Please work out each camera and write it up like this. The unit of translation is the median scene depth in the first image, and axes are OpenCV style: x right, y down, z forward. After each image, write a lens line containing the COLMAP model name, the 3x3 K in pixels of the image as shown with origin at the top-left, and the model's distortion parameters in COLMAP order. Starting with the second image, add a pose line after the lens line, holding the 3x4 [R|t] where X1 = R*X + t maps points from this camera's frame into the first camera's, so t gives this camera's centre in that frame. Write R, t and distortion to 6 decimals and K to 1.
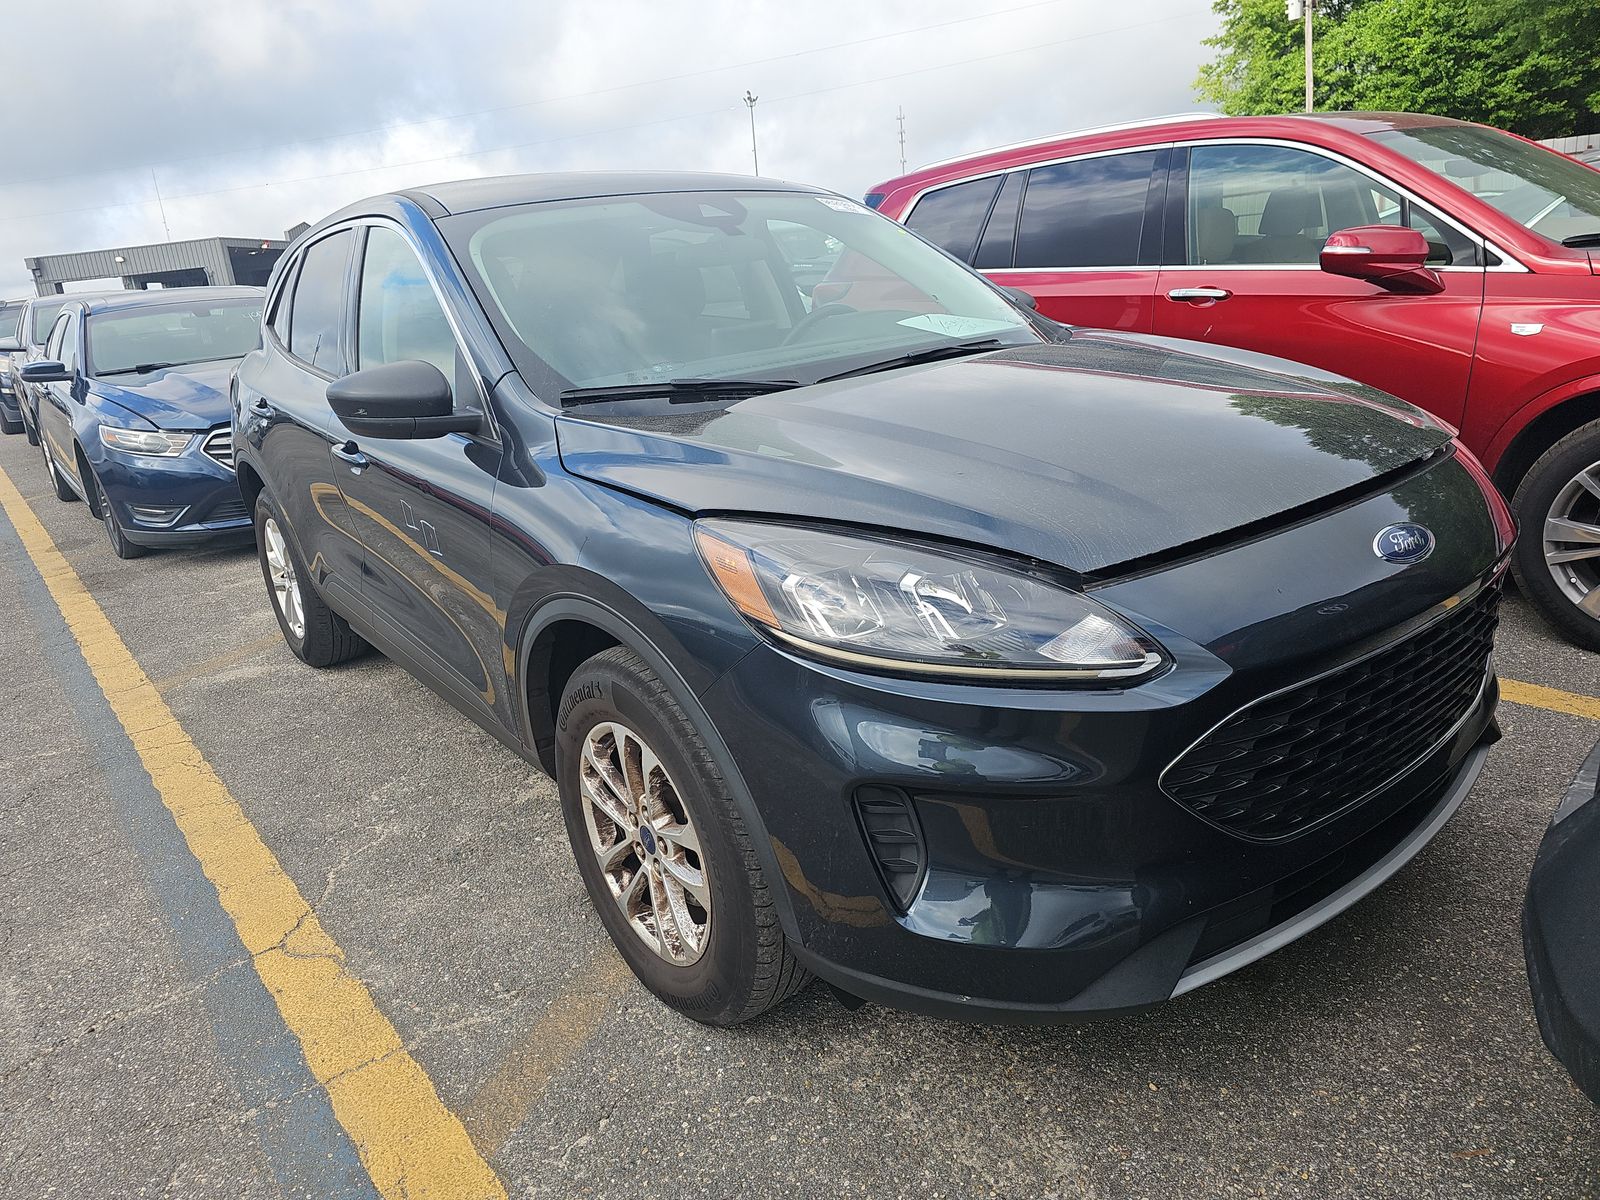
lens RADIAL K [[1093.1, 0, 800.0], [0, 1093.1, 600.0], [0, 0, 1]] dist [0.056953, -0.065215]
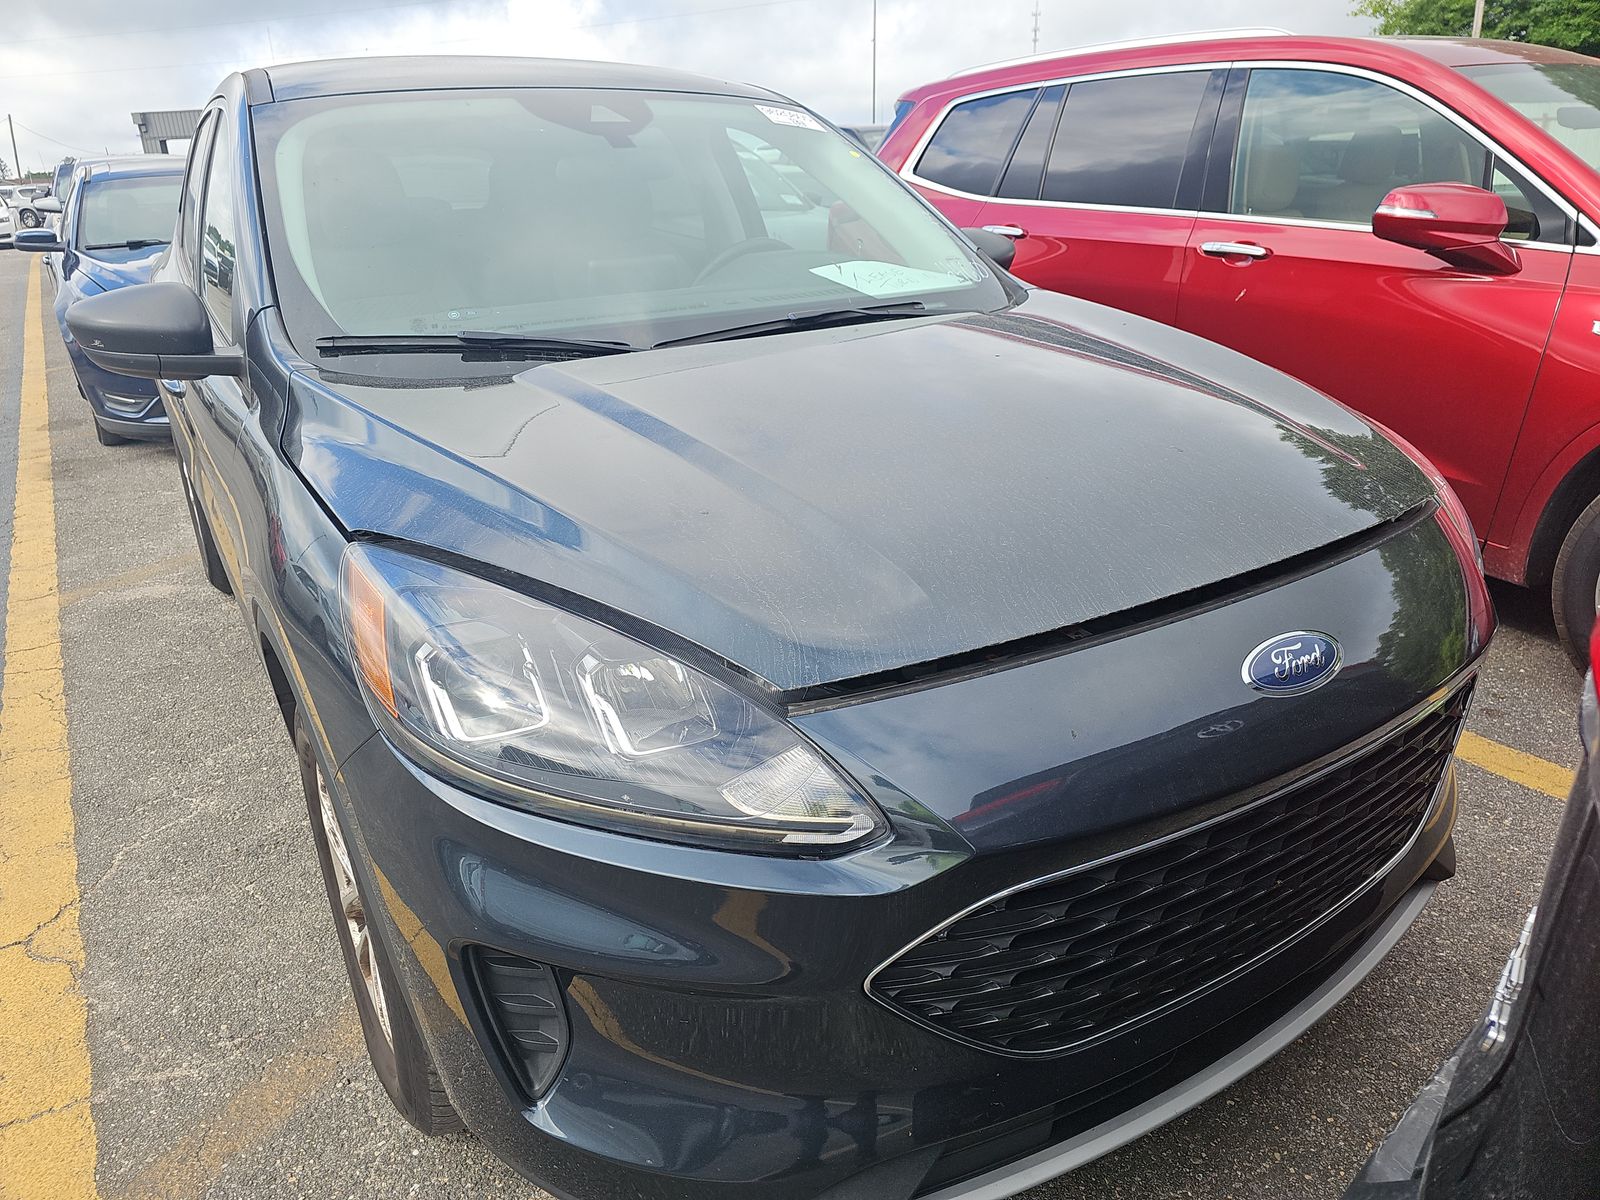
lens RADIAL K [[1071.7, 0, 841.4], [0, 1071.7, 602.5], [0, 0, 1]] dist [0.045212, -0.050649]
pose [[0.993874, 0.090936, -0.062817, 0.172964], [-0.084760, 0.991878, 0.094832, -0.078266], [0.070930, -0.088927, 0.993509, 0.165076]]
